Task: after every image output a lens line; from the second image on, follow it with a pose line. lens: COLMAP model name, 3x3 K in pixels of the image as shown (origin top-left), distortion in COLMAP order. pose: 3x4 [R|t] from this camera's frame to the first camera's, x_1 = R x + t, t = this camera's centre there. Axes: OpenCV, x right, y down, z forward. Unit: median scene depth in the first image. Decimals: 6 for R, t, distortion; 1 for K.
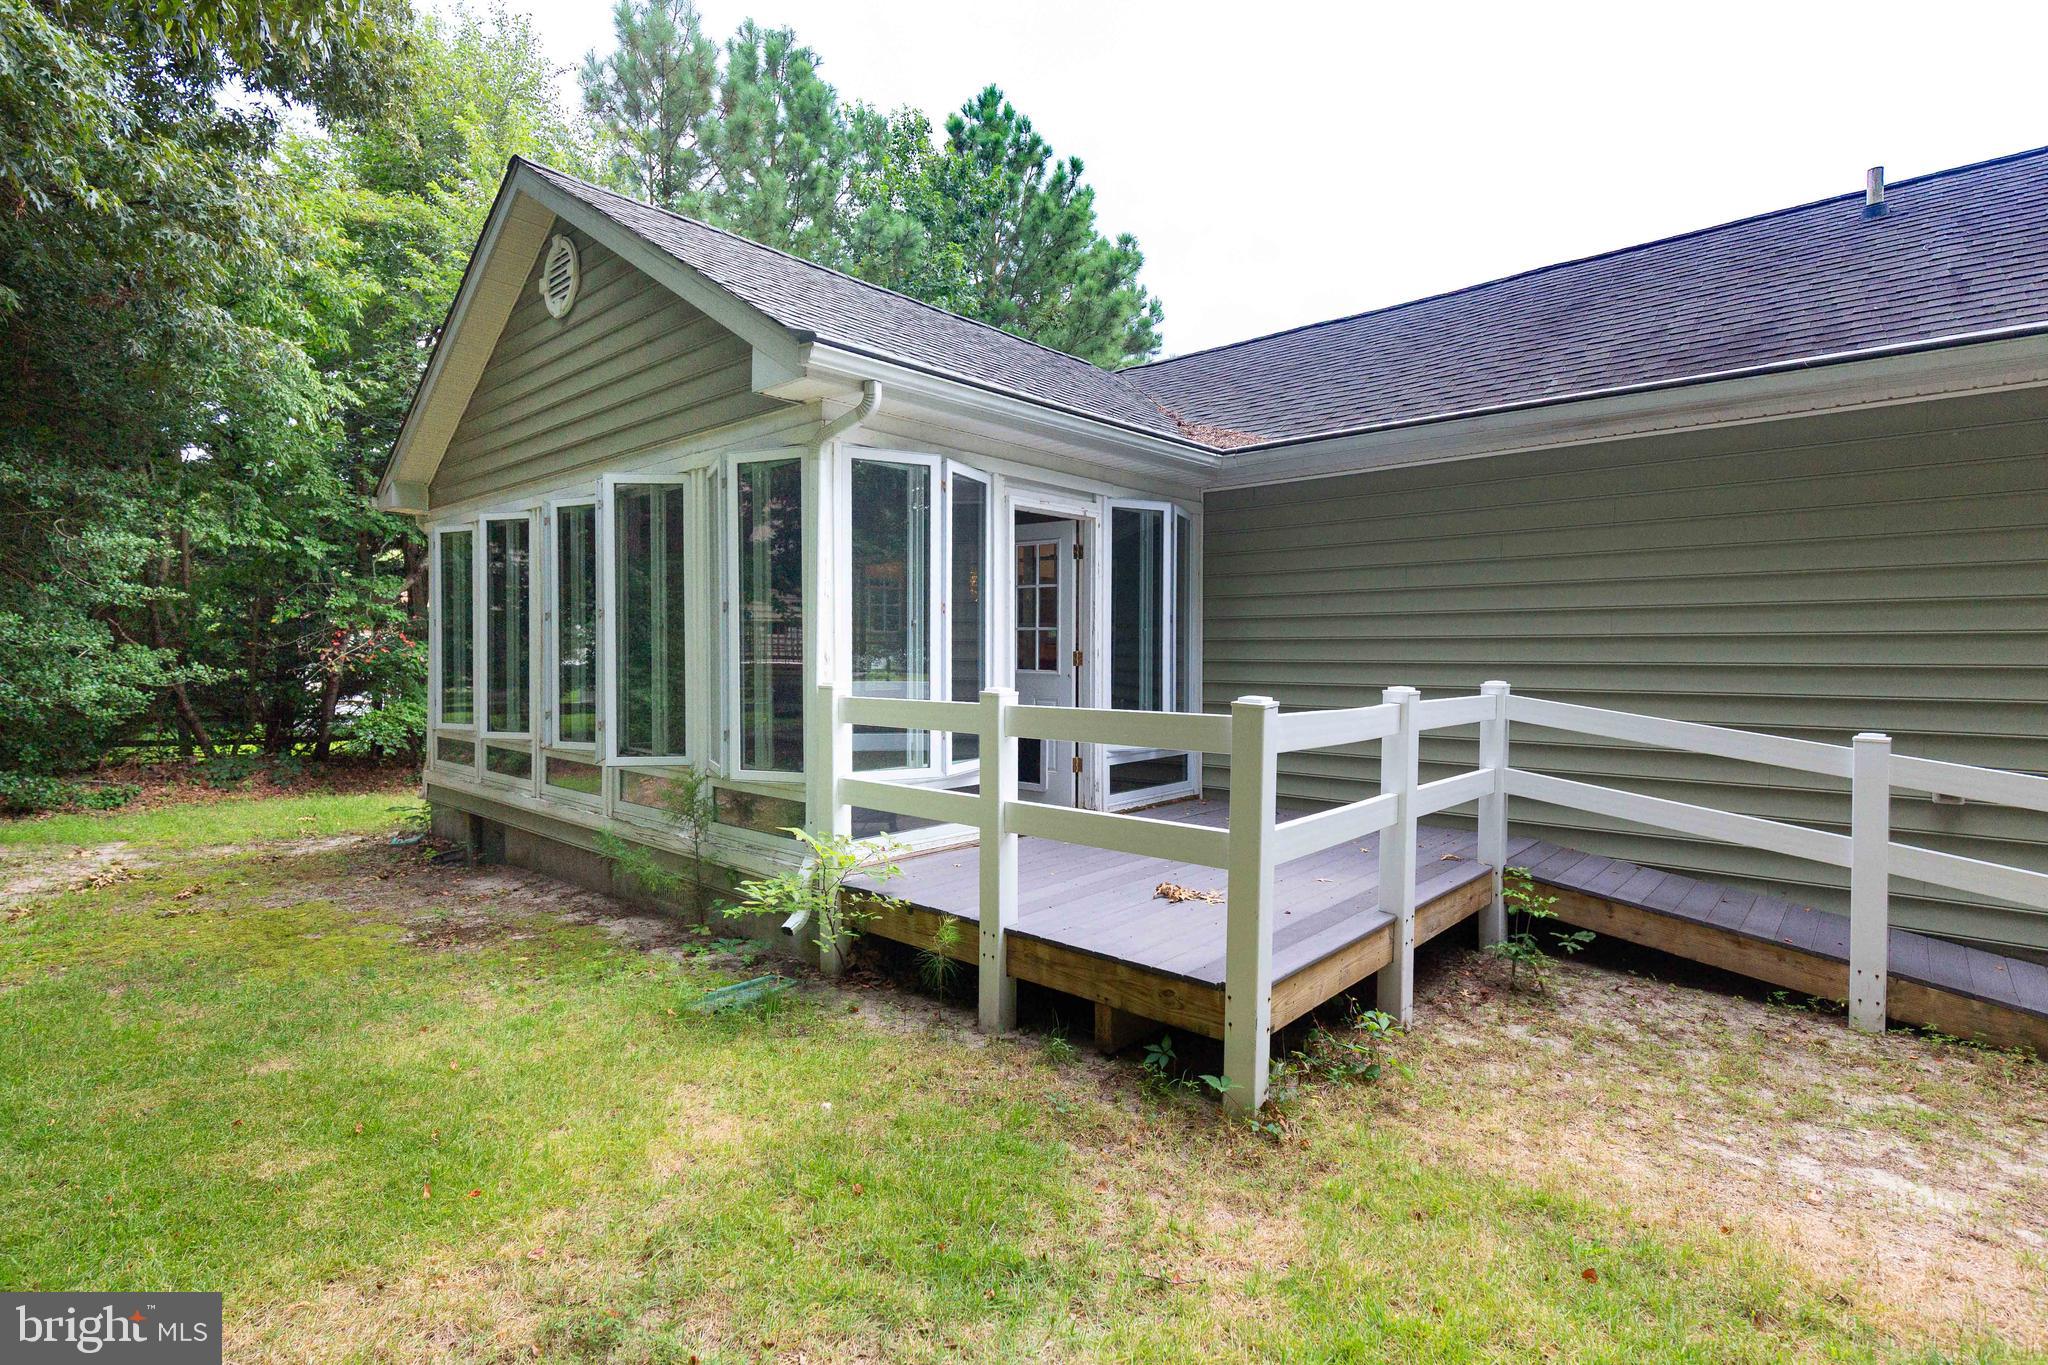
lens RADIAL K [[926.5, 0, 1023.9], [0, 926.5, 676.3], [0, 0, 1]] dist [0.009899, -0.001657]
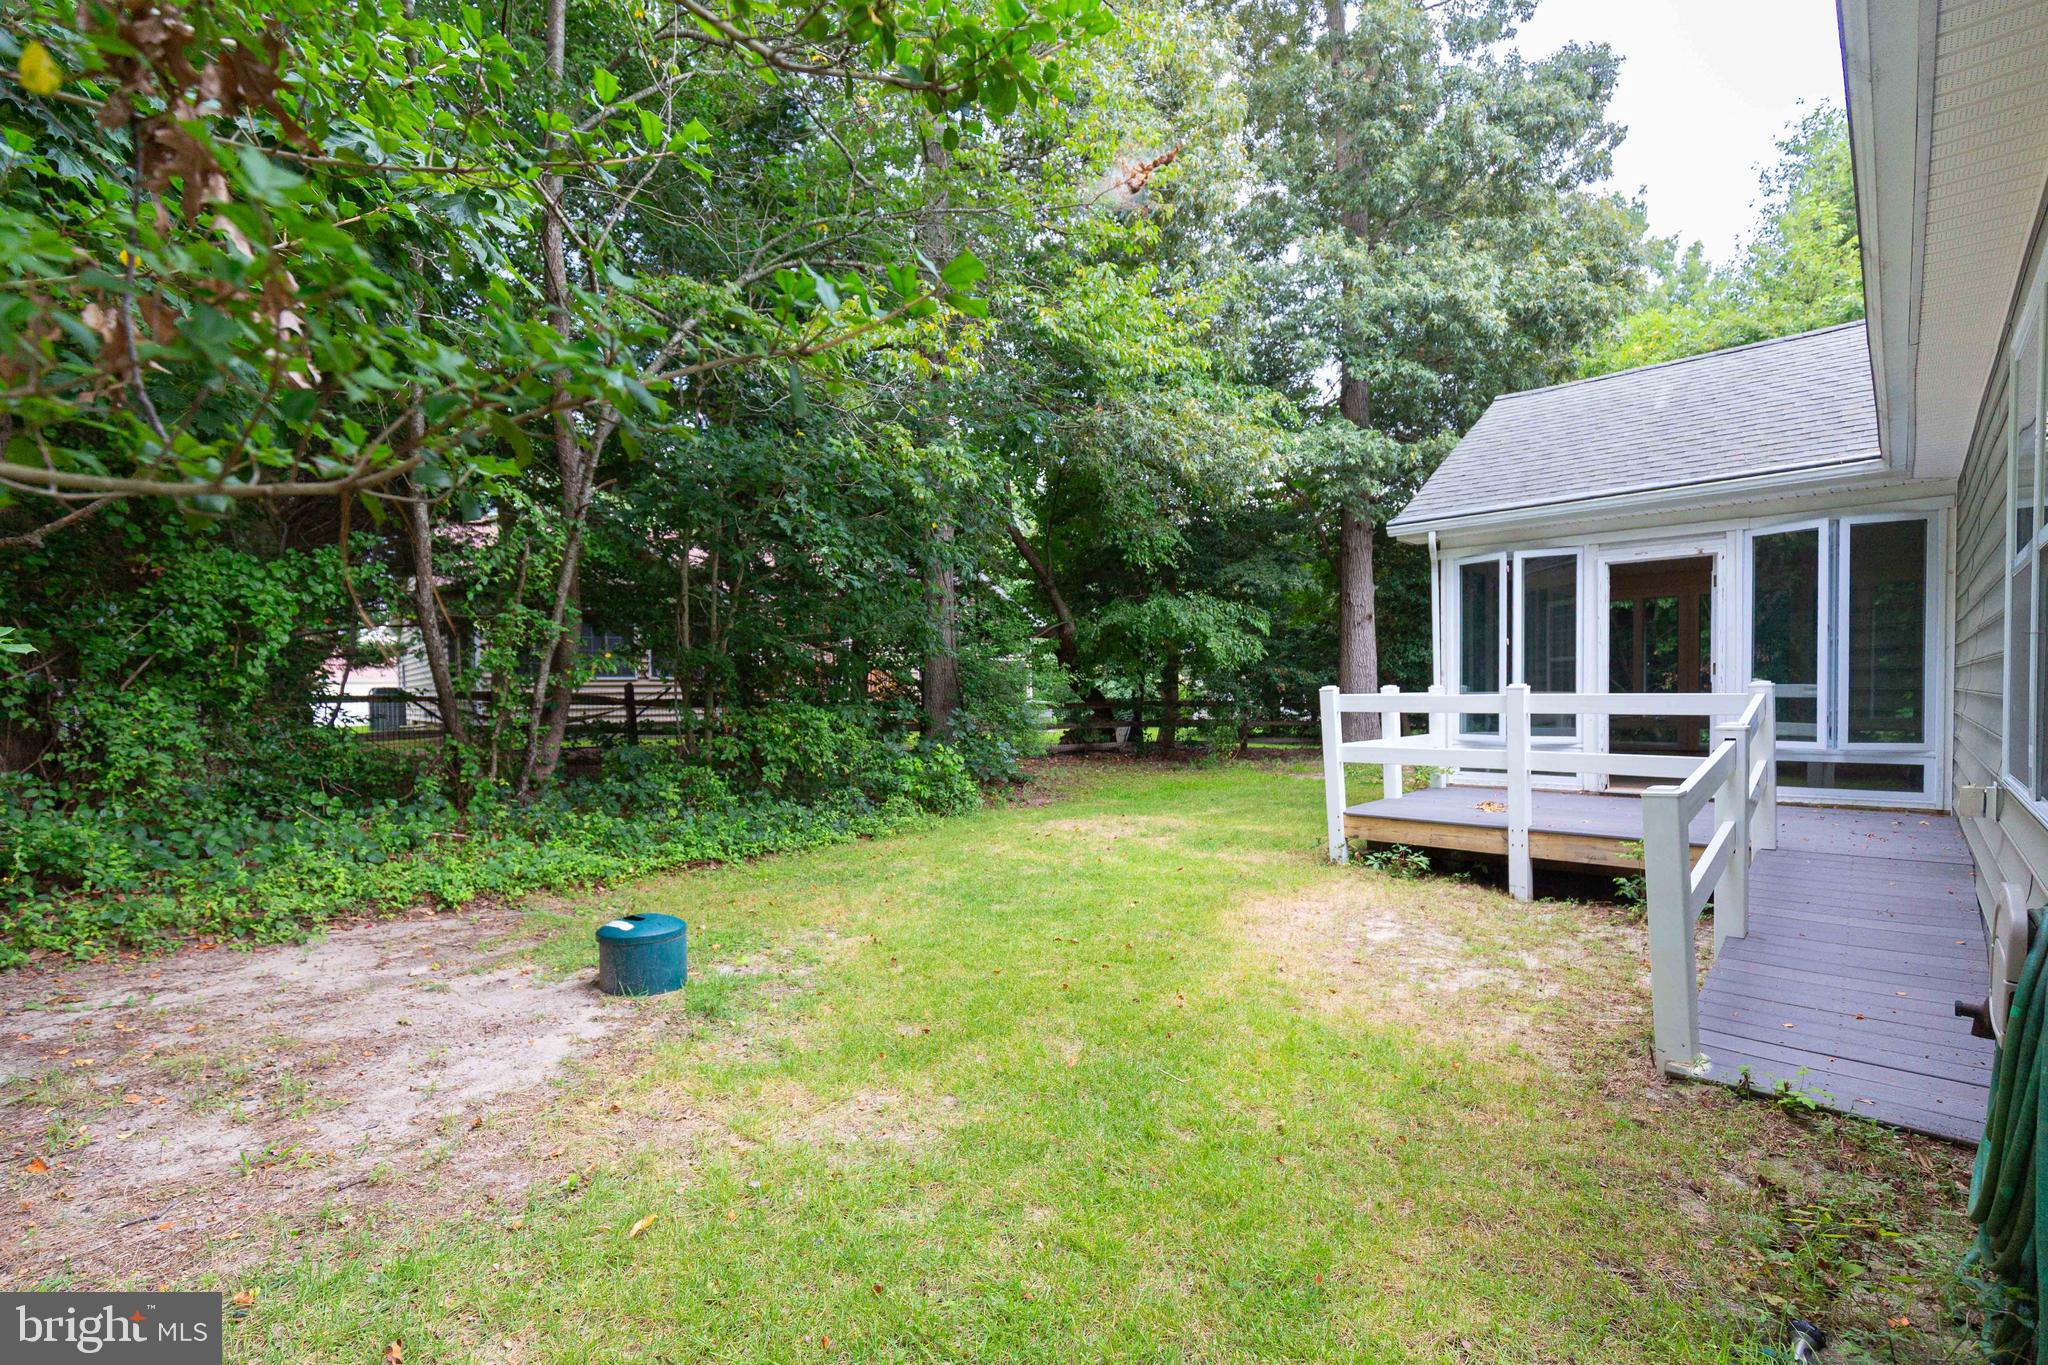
lens RADIAL K [[926.5, 0, 1023.2], [0, 926.5, 681.1], [0, 0, 1]] dist [0.009899, -0.001657]
pose [[-0.024419, 0.005162, -0.999688, 1.739931], [-0.022572, 0.999729, 0.005714, 0.015908], [0.999447, 0.022704, -0.024296, 0.170019]]
